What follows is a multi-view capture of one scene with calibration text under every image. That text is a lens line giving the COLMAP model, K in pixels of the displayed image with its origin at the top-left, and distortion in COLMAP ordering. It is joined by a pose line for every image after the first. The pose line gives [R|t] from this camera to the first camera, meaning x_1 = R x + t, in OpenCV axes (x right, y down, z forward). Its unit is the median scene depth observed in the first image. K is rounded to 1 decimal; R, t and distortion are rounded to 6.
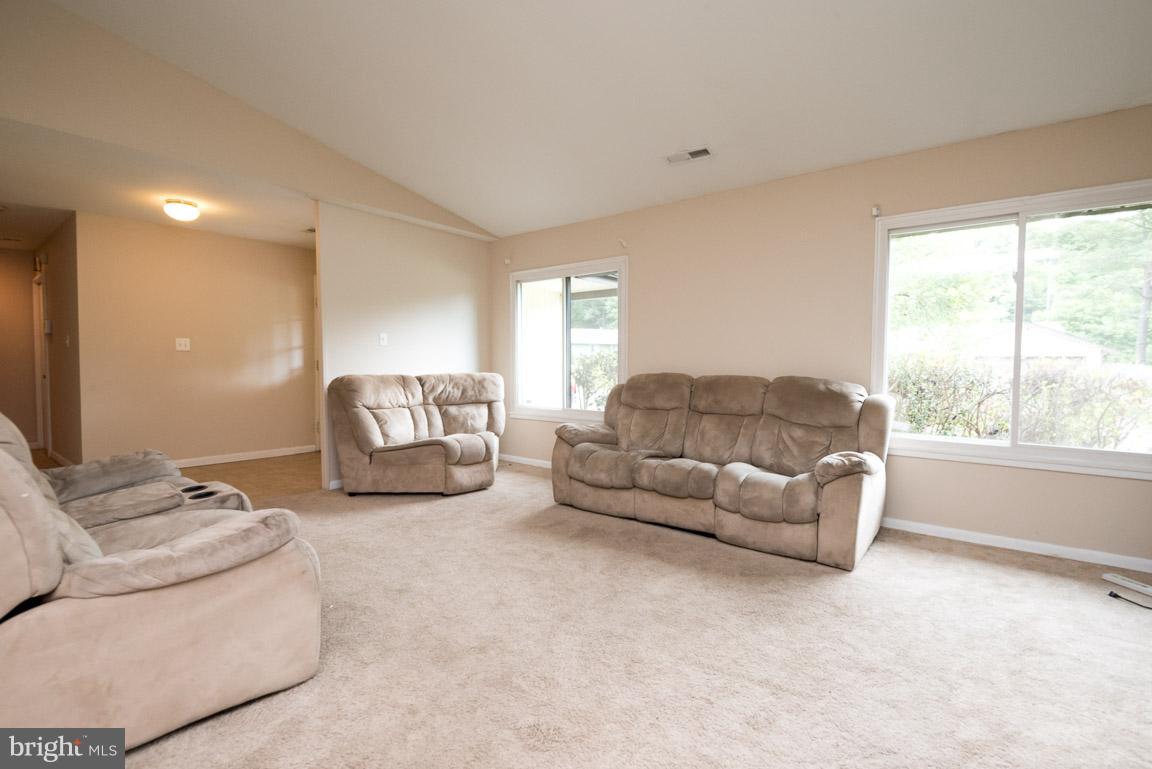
lens RADIAL K [[516.4, 0, 579.7], [0, 516.4, 385.3], [0, 0, 1]] dist [0.002968, -0.013428]
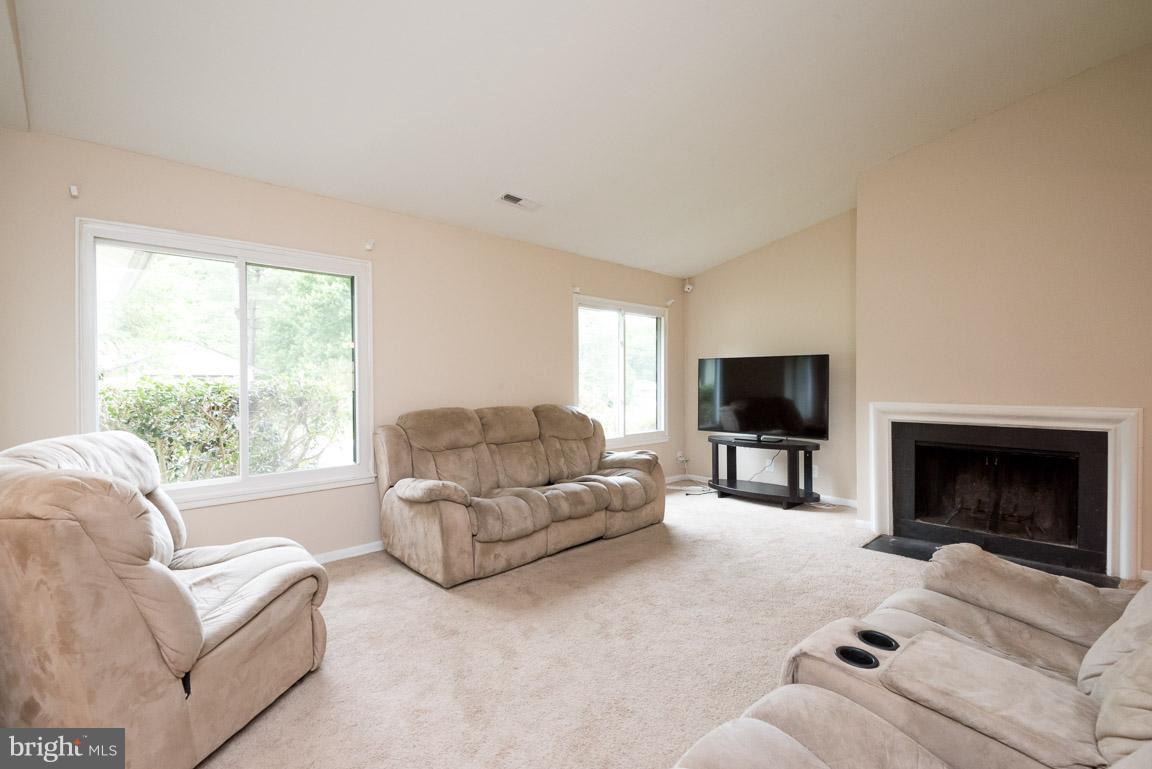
lens RADIAL K [[504.1, 0, 575.2], [0, 504.1, 387.6], [0, 0, 1]] dist [-0.029090, -0.000557]
pose [[0.154997, -0.014969, 0.987801, -0.866379], [0.056883, 0.998362, 0.006203, -0.067375], [-0.986276, 0.055227, 0.155595, 0.818739]]
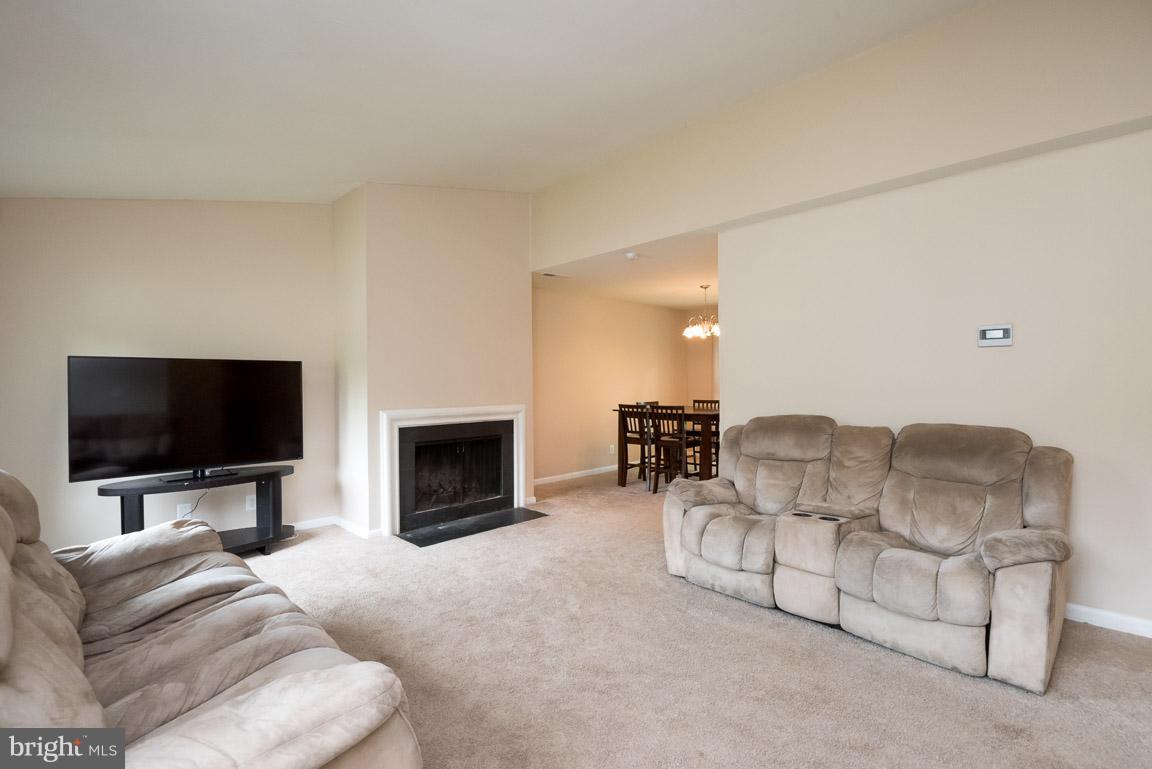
lens RADIAL K [[516.4, 0, 568.3], [0, 516.4, 387.6], [0, 0, 1]] dist [0.002968, -0.013428]
pose [[-0.993612, 0.009884, 0.112413, -0.218418], [0.016293, 0.998284, 0.056239, -0.104262], [-0.111664, 0.057711, -0.992069, 1.473749]]
